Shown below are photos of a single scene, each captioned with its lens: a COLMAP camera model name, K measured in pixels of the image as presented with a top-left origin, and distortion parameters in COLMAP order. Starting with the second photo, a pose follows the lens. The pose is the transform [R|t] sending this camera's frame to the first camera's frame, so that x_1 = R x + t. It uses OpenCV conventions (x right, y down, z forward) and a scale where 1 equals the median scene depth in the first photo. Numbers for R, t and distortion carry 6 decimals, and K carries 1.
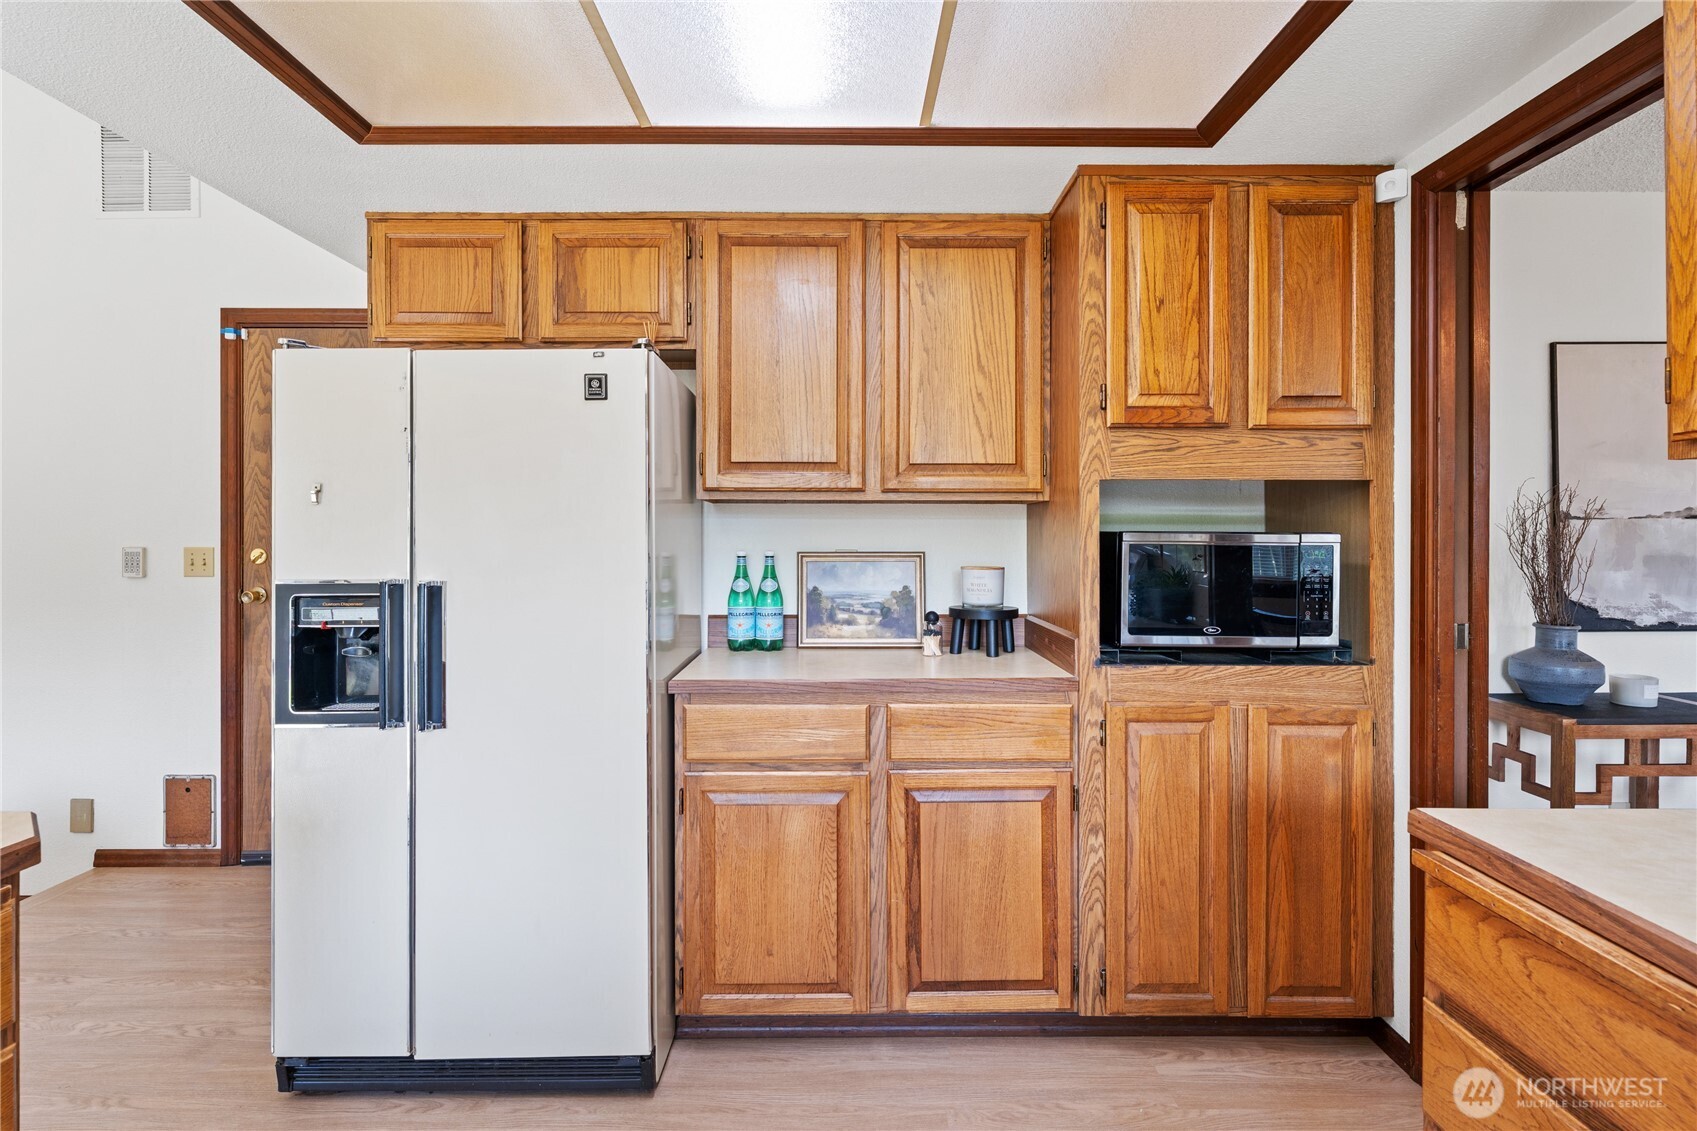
lens RADIAL K [[873.0, 0, 849.6], [0, 873.0, 550.2], [0, 0, 1]] dist [-0.000468, 0.001783]
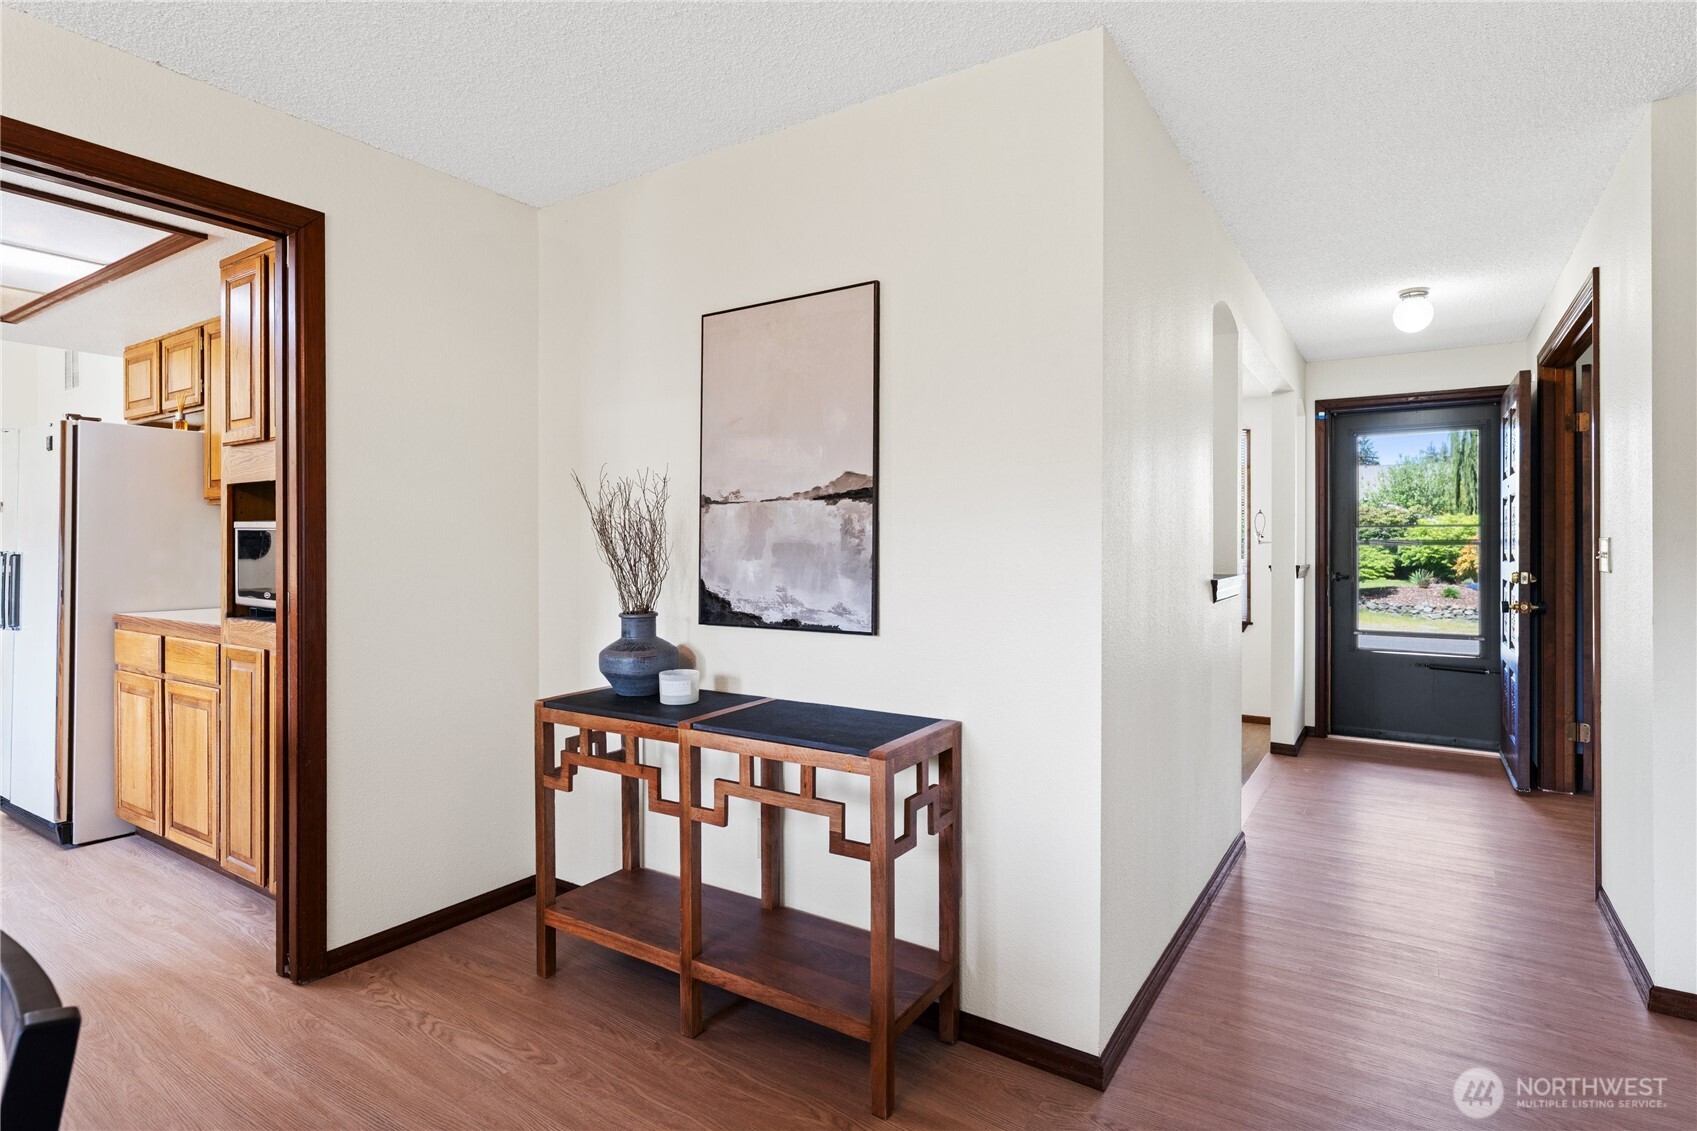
lens RADIAL K [[873.0, 0, 846.1], [0, 873.0, 562.9], [0, 0, 1]] dist [-0.000468, 0.001783]
pose [[0.827268, 0.012278, -0.561673, 1.466539], [-0.010162, 0.999925, 0.006891, 0.019259], [0.561716, 0.000007, 0.827330, 0.313055]]
